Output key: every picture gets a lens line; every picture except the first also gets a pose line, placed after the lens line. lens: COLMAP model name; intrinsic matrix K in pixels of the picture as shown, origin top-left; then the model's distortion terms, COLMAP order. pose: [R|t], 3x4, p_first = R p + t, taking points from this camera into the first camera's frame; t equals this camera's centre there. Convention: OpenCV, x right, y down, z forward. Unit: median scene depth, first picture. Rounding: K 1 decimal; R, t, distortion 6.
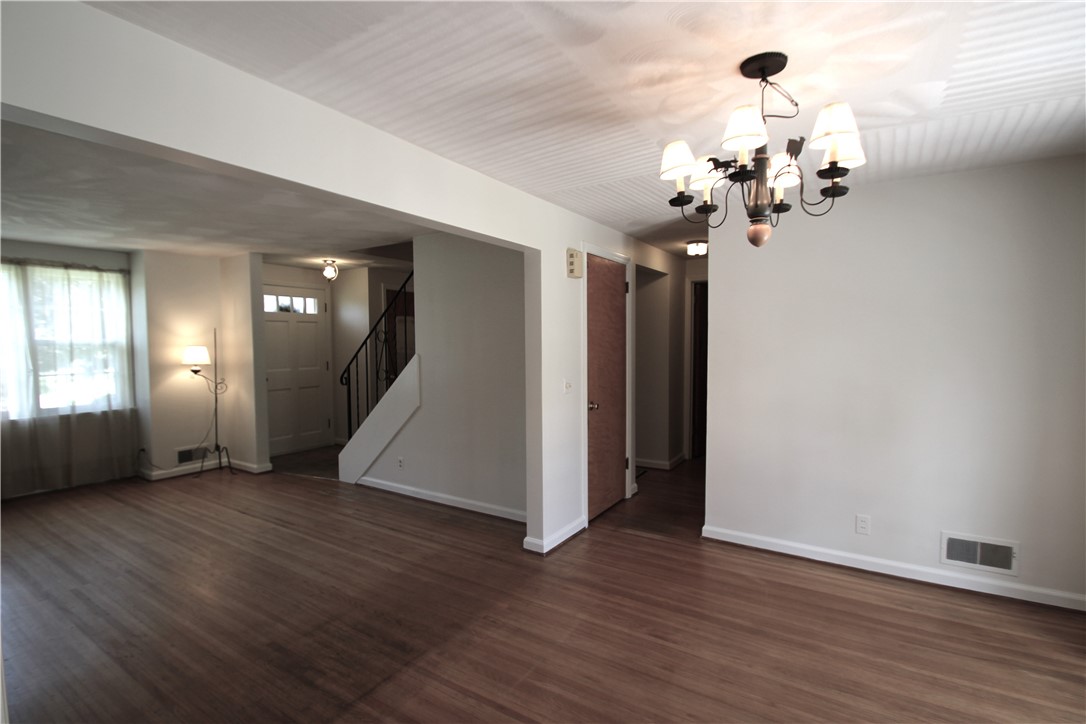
lens RADIAL K [[507.4, 0, 544.6], [0, 507.4, 364.2], [0, 0, 1]] dist [0.005663, -0.013546]
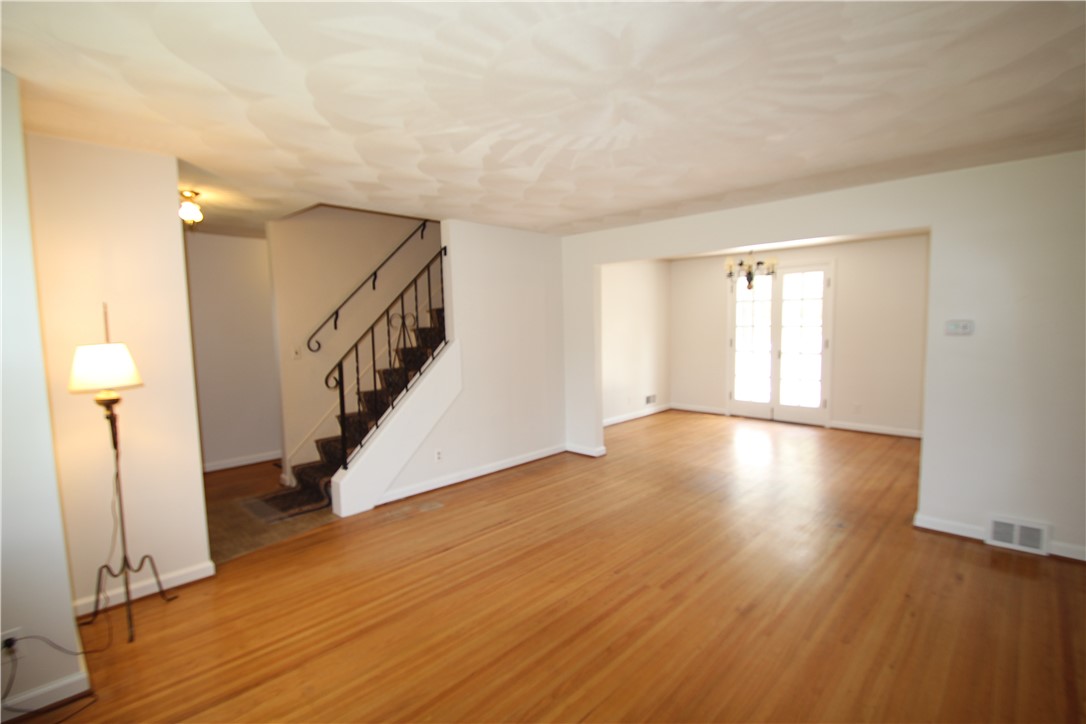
lens RADIAL K [[507.4, 0, 528.8], [0, 507.4, 379.8], [0, 0, 1]] dist [0.005663, -0.013546]
pose [[0.210418, -0.111292, 0.971256, -1.058966], [0.061181, 0.993051, 0.100535, -0.028098], [-0.975695, 0.038268, 0.215765, 0.575832]]
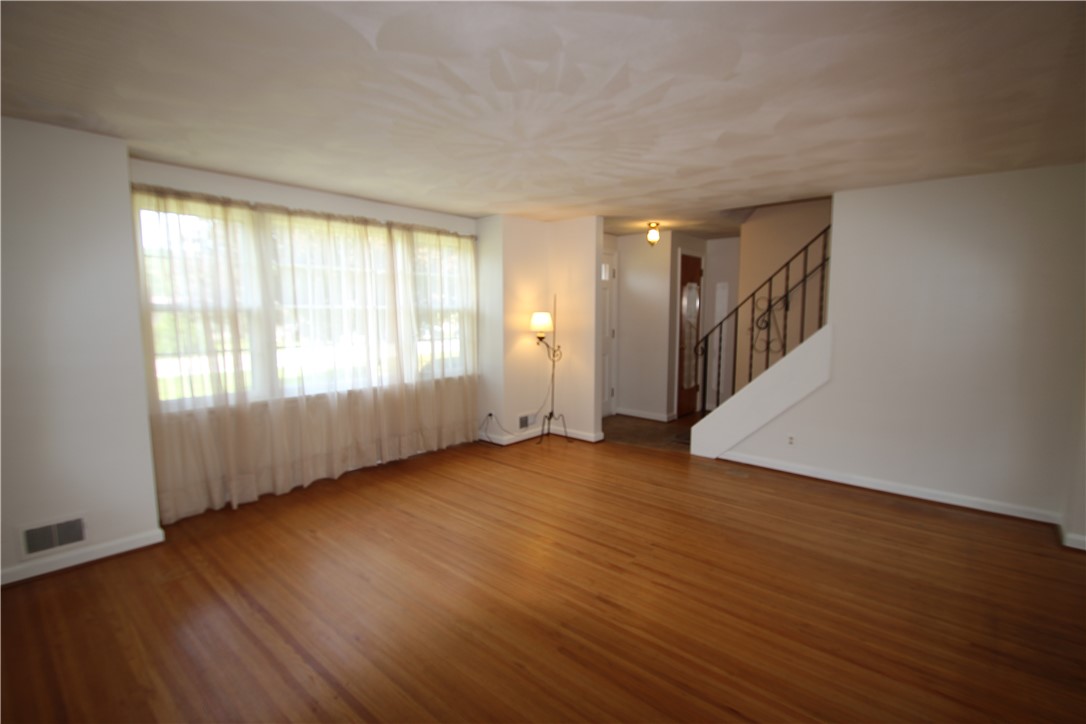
lens RADIAL K [[507.4, 0, 534.8], [0, 507.4, 370.0], [0, 0, 1]] dist [0.005663, -0.013546]
pose [[0.987683, 0.024326, -0.154568, -0.558952], [-0.012728, 0.997058, 0.075582, 0.000627], [0.155952, -0.072684, 0.985087, 0.012114]]
